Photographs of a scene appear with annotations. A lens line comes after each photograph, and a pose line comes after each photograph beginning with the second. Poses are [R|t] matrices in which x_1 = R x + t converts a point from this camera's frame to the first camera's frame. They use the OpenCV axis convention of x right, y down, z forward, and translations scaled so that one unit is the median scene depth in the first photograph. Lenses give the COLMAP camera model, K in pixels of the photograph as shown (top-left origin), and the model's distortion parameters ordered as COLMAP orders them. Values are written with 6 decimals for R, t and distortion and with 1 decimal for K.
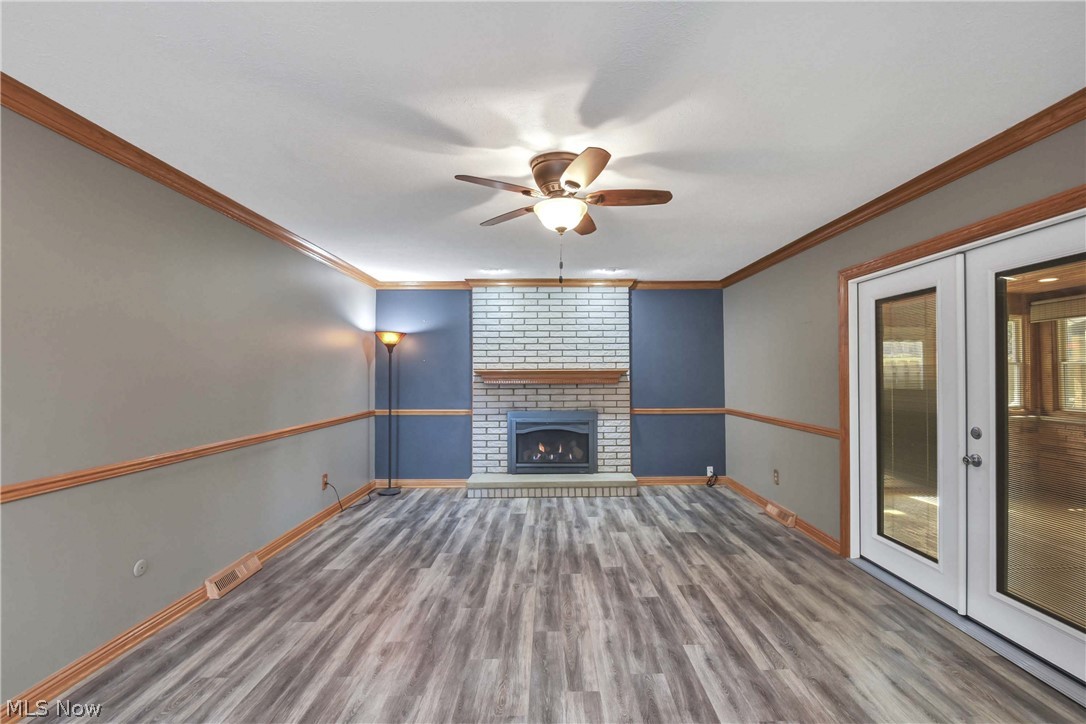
lens RADIAL K [[491.1, 0, 544.7], [0, 491.1, 370.3], [0, 0, 1]] dist [-0.001019, -0.010257]
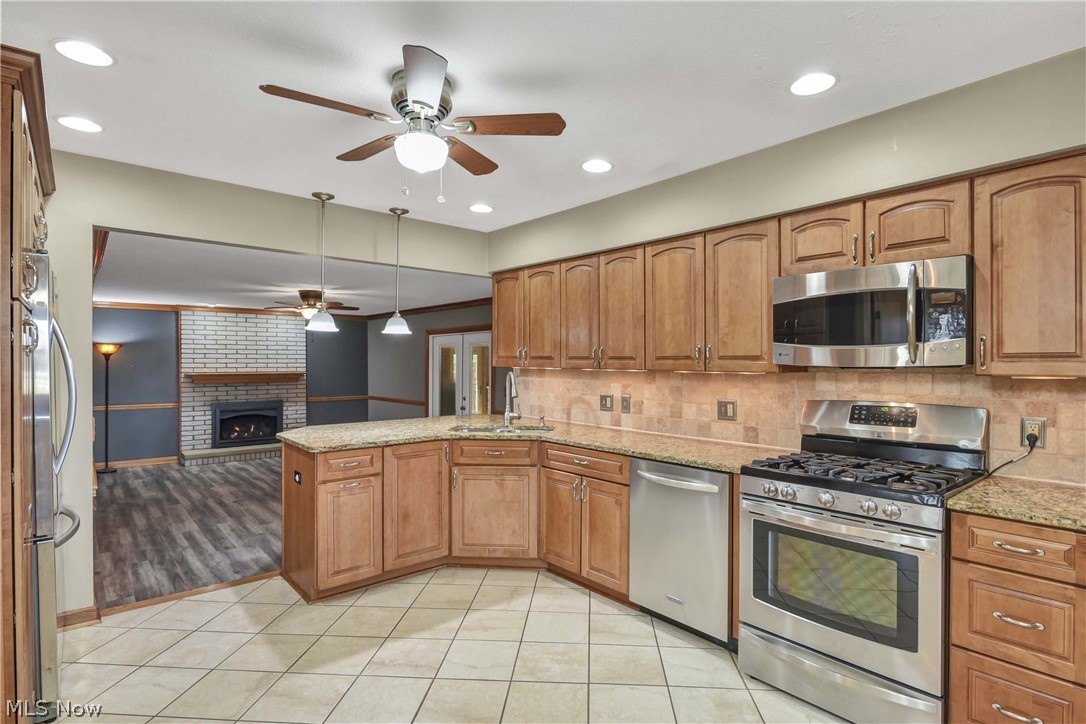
lens RADIAL K [[563.5, 0, 568.5], [0, 563.5, 363.2], [0, 0, 1]] dist [0.001473, 0.000436]
pose [[0.743584, 0.003915, 0.668631, -0.388175], [-0.011279, 0.999914, 0.006689, -0.049499], [-0.668547, -0.012515, 0.743565, -0.831017]]
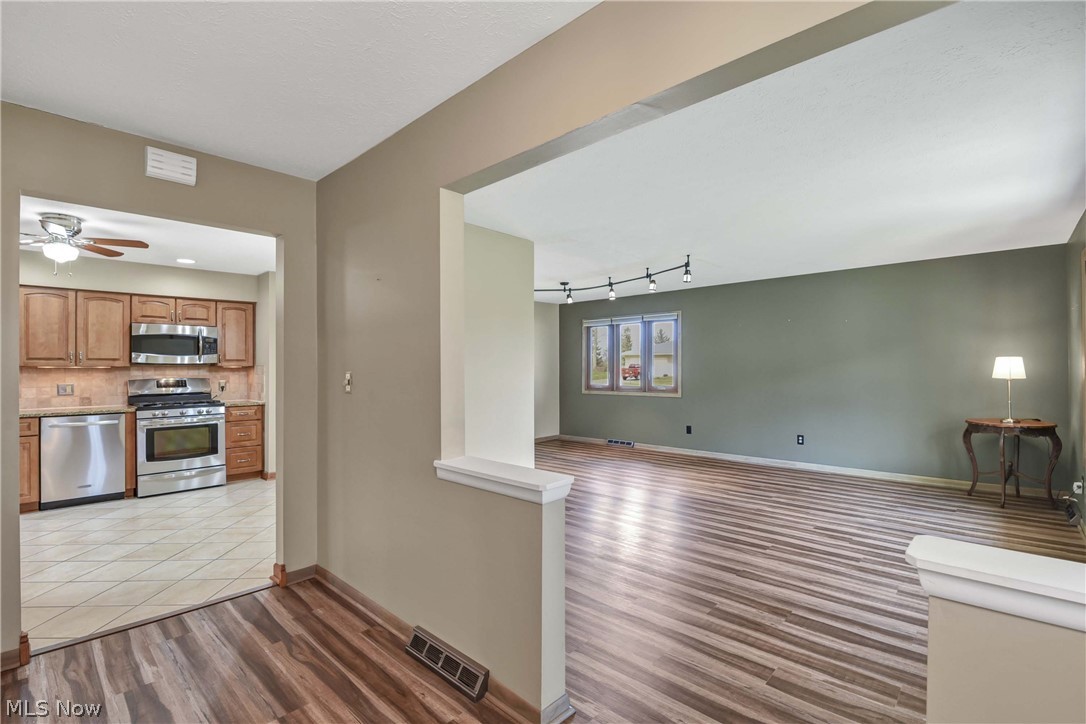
lens RADIAL K [[491.1, 0, 544.7], [0, 491.1, 370.3], [0, 0, 1]] dist [-0.001019, -0.010257]
pose [[-0.725730, 0.005270, 0.687960, -1.058874], [0.001647, 0.999981, -0.005922, -0.028409], [-0.687978, -0.003165, -0.725725, -0.489725]]
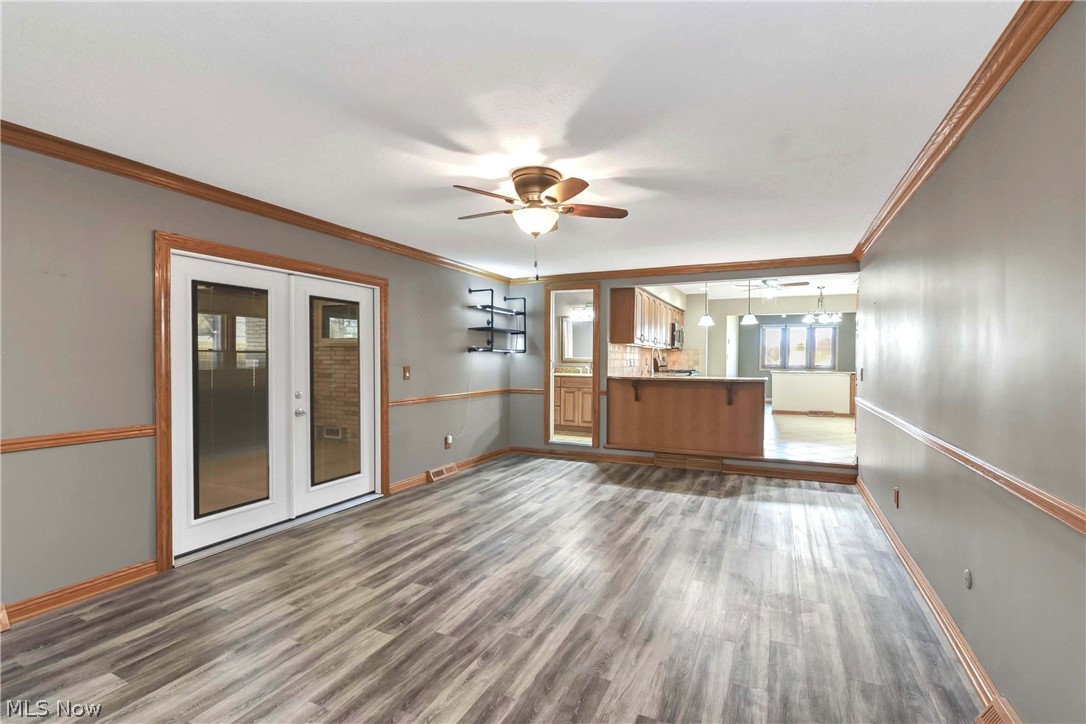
lens RADIAL K [[502.0, 0, 565.1], [0, 502.0, 361.3], [0, 0, 1]] dist [-0.000953, -0.010873]
pose [[-0.923214, -0.002356, 0.384279, -0.240940], [-0.003645, 0.999990, -0.002624, 0.009821], [-0.384269, -0.003824, -0.923213, 1.003858]]
